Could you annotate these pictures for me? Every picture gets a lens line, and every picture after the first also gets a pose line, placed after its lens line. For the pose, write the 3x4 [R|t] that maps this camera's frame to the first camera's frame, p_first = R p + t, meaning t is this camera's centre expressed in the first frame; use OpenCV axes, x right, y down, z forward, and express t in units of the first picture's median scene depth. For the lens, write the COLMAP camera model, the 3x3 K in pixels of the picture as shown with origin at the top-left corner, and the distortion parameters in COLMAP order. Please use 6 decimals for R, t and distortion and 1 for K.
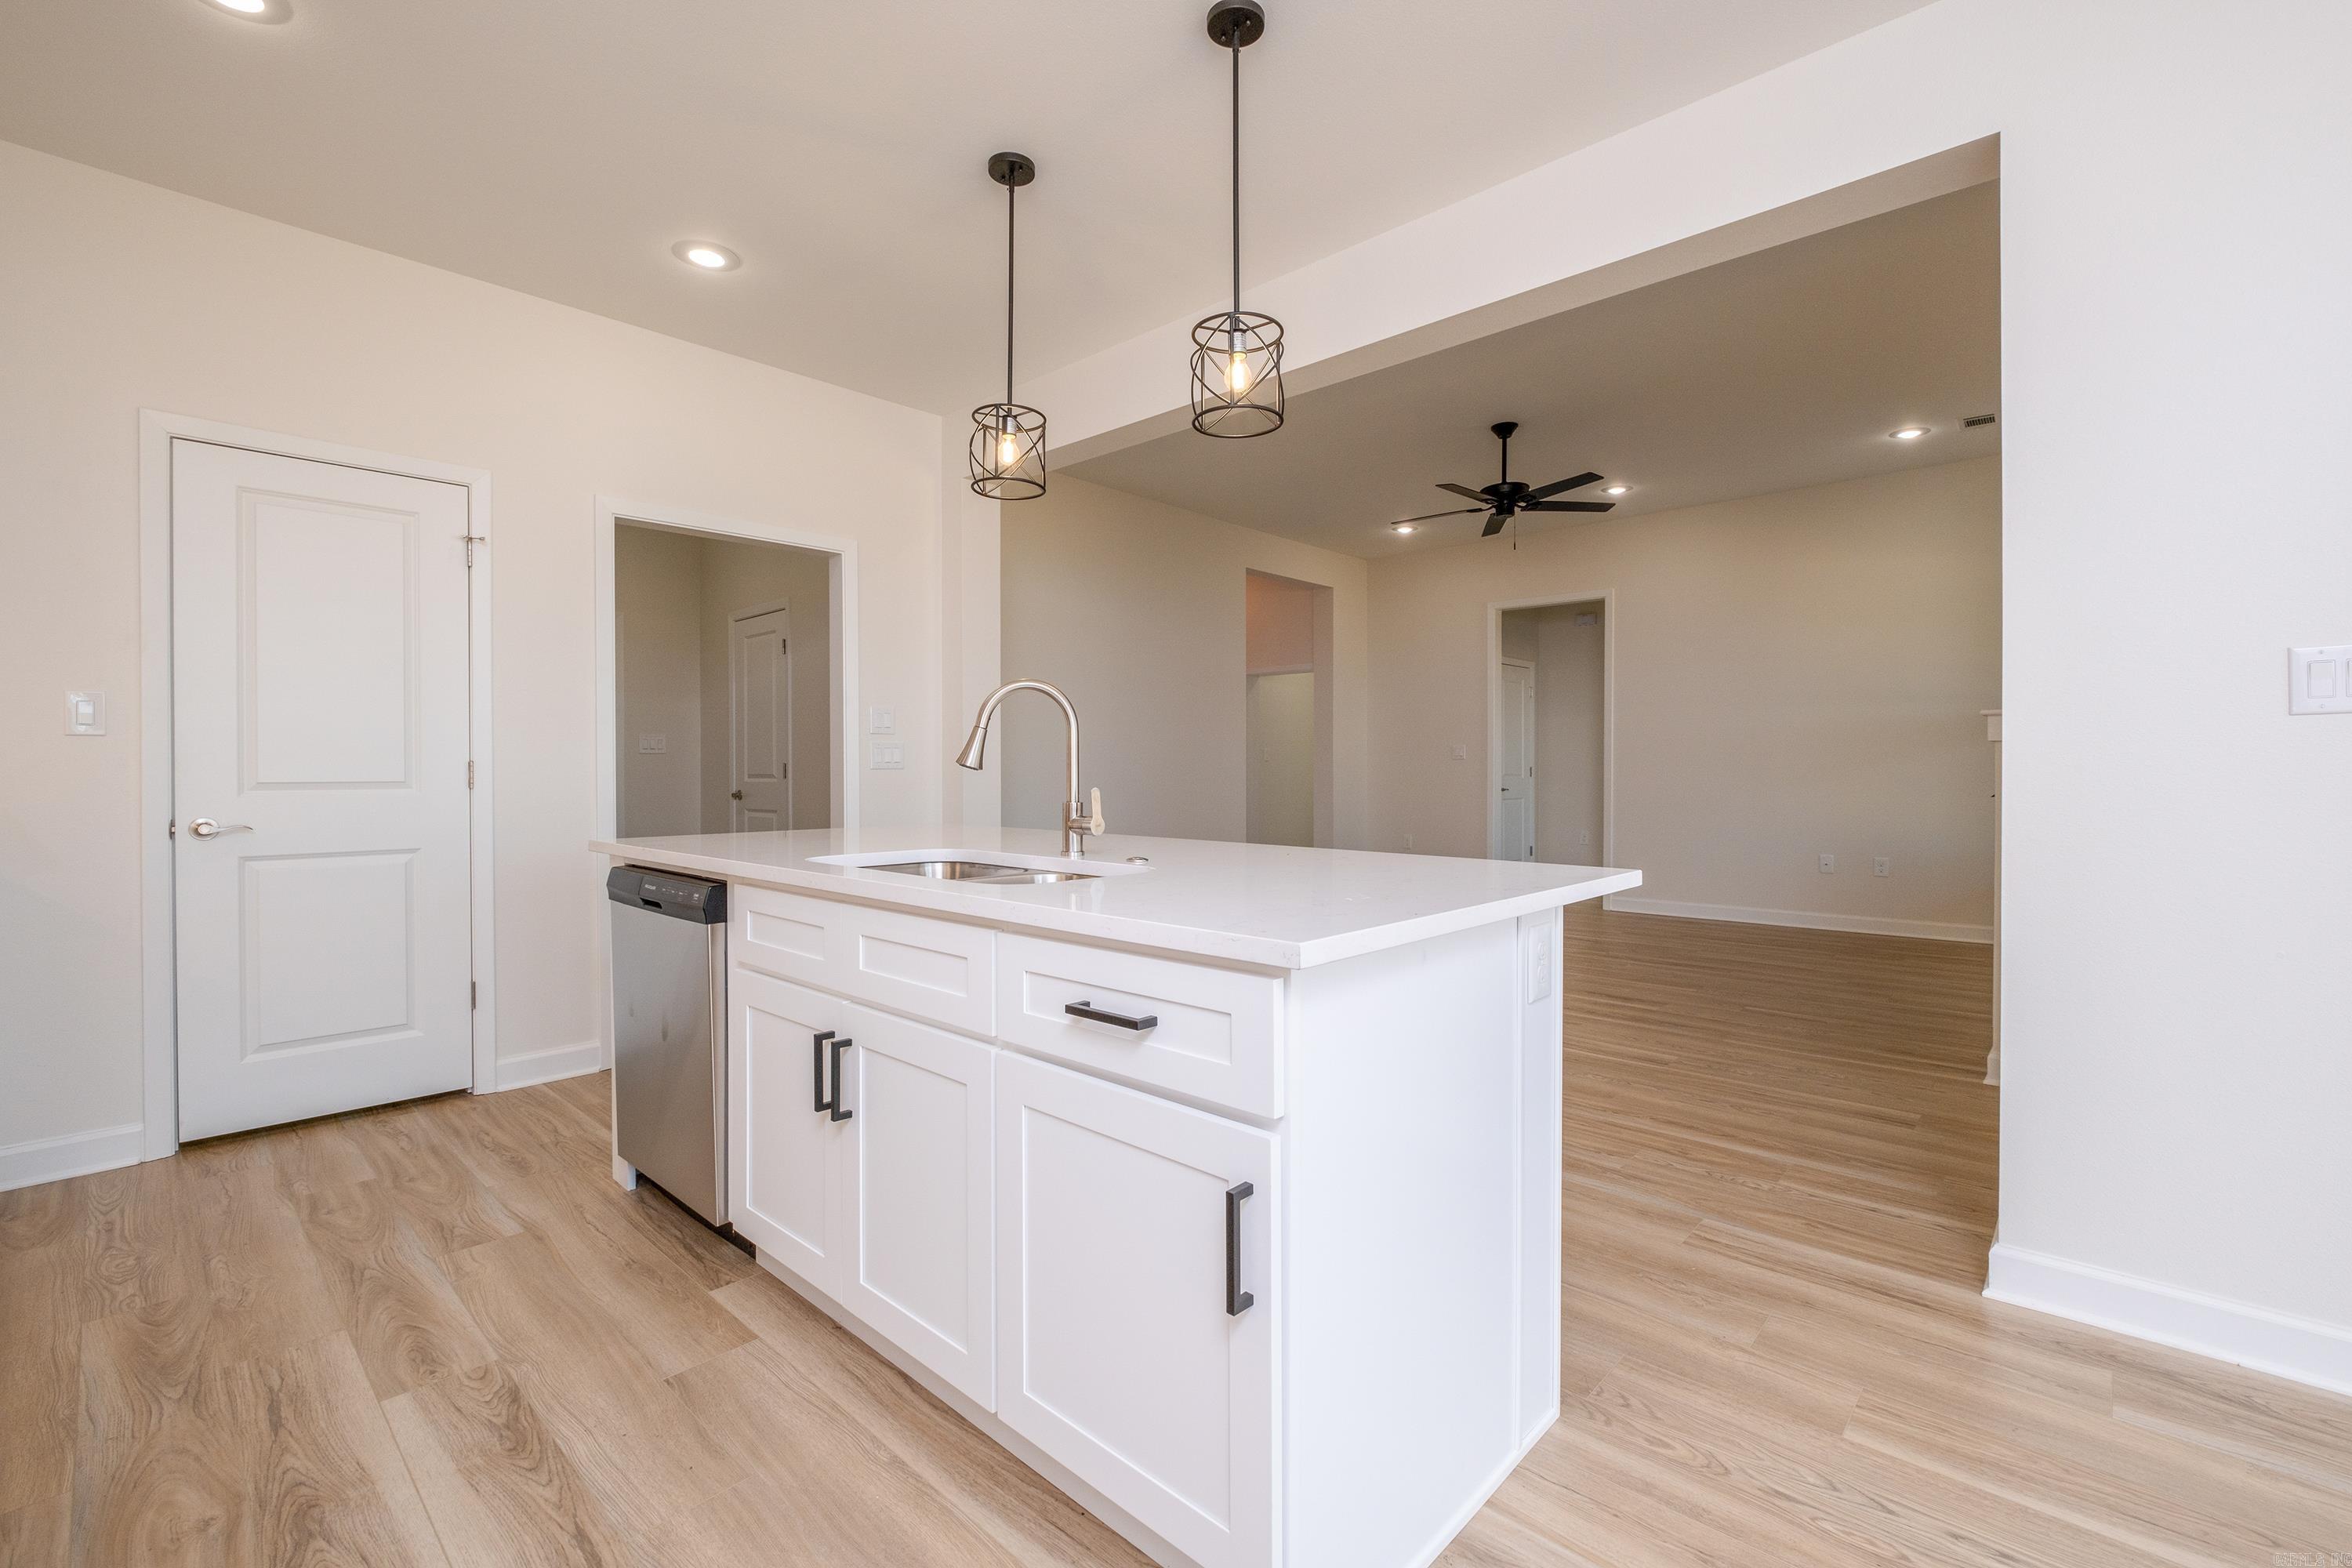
lens RADIAL K [[1008.8, 0, 1177.0], [0, 1008.8, 773.3], [0, 0, 1]] dist [0.002883, -0.004810]
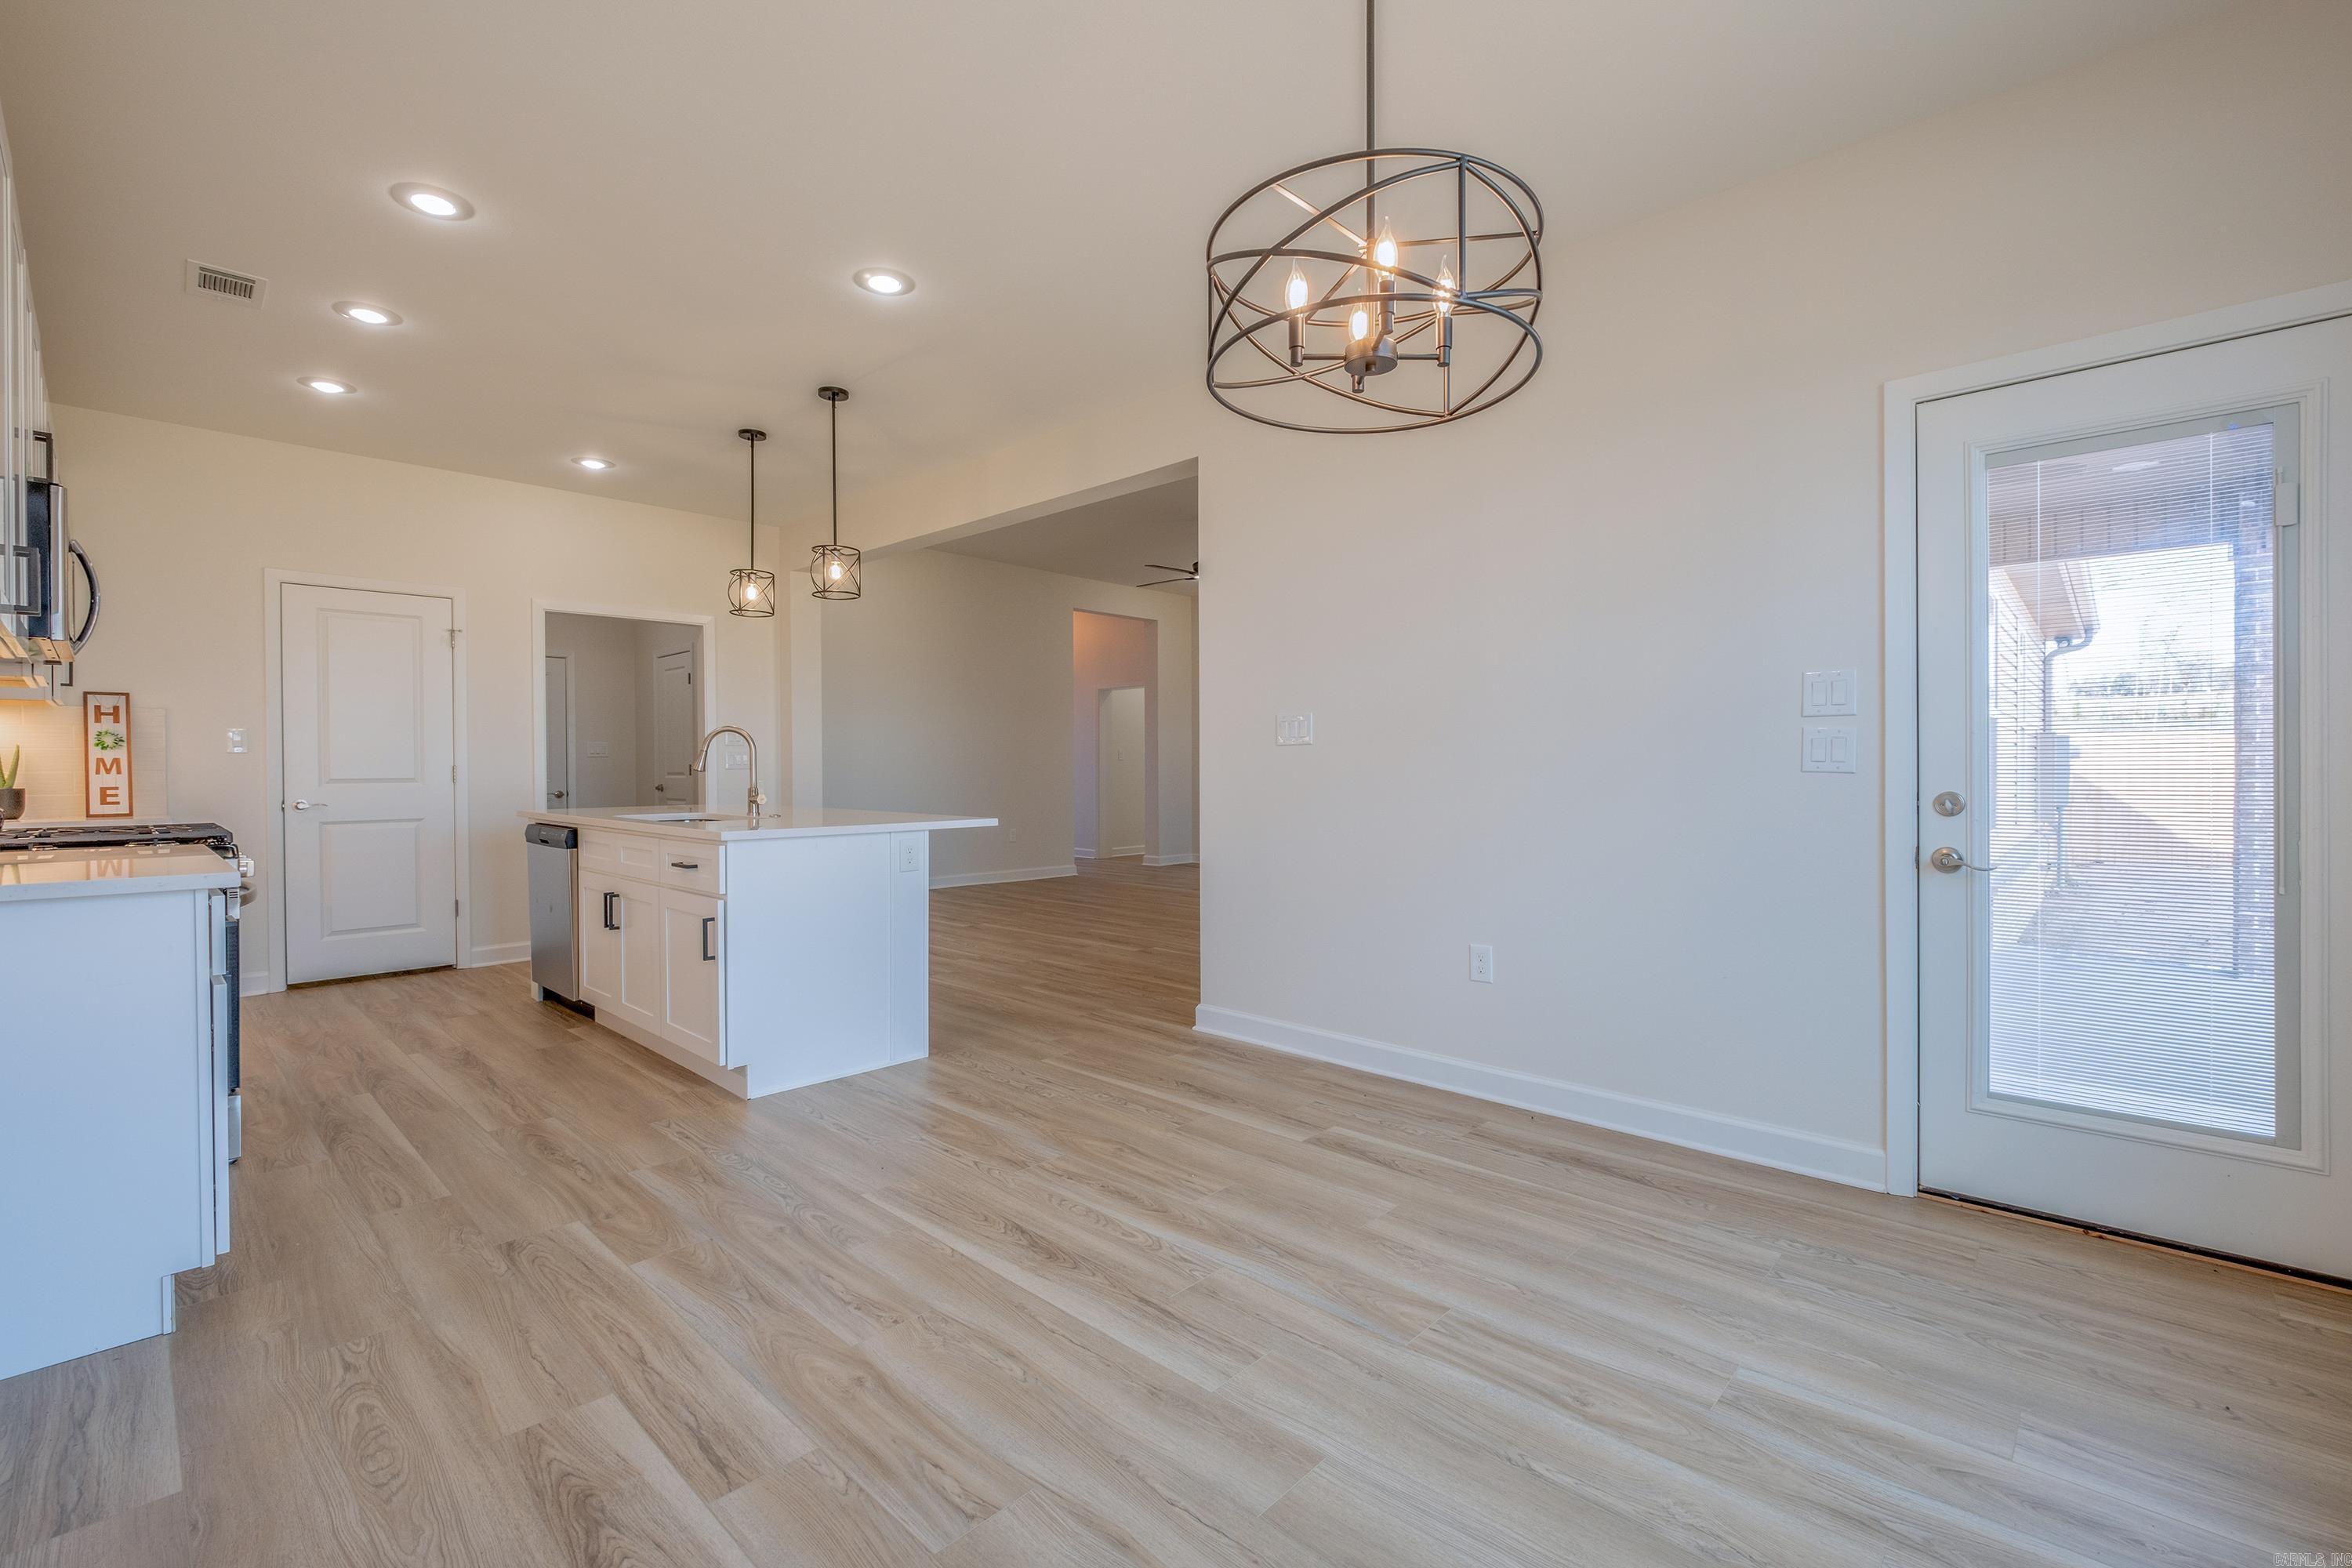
lens RADIAL K [[1008.8, 0, 1177.0], [0, 1008.8, 773.3], [0, 0, 1]] dist [0.002883, -0.004810]
pose [[0.999997, -0.001868, -0.001438, 0.678051], [0.001875, 0.999987, 0.004686, -0.006830], [0.001429, -0.004688, 0.999988, -0.908264]]
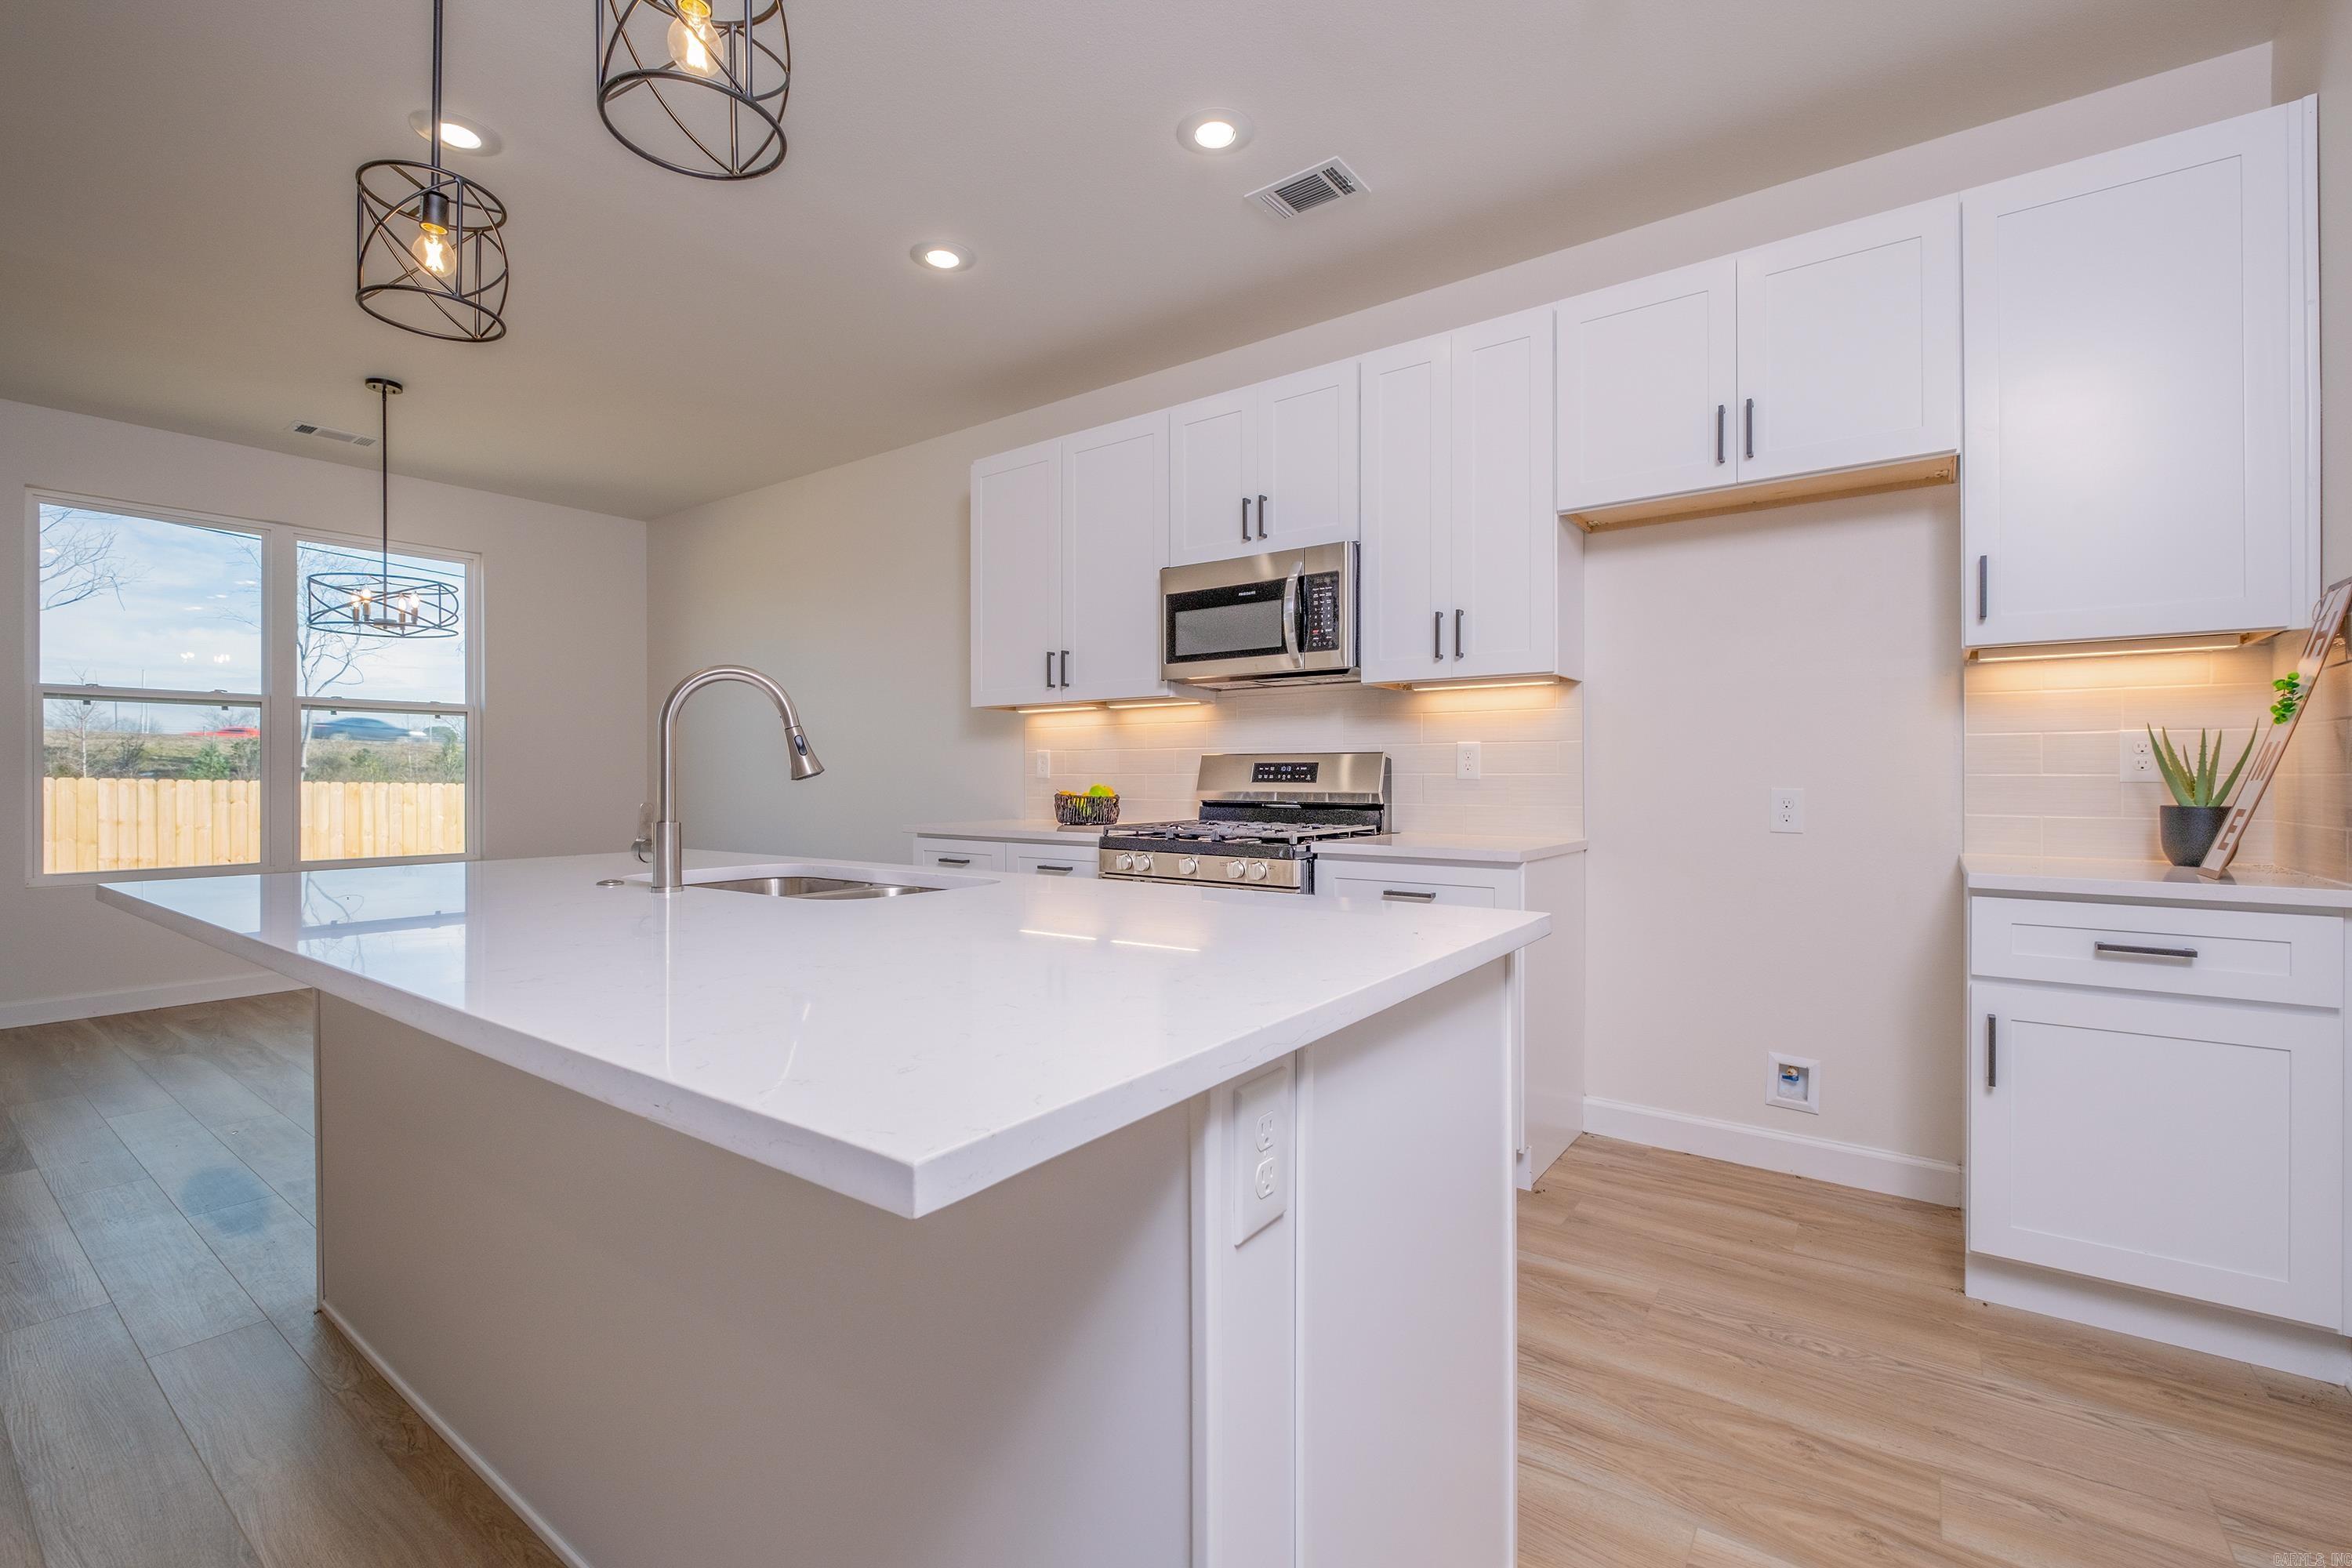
lens RADIAL K [[1008.8, 0, 1177.0], [0, 1008.8, 773.3], [0, 0, 1]] dist [0.002883, -0.004810]
pose [[-0.992974, 0.001215, -0.118327, -0.370188], [0.001311, 0.999999, -0.000737, -0.006314], [0.118325, -0.000887, -0.992974, 1.680823]]
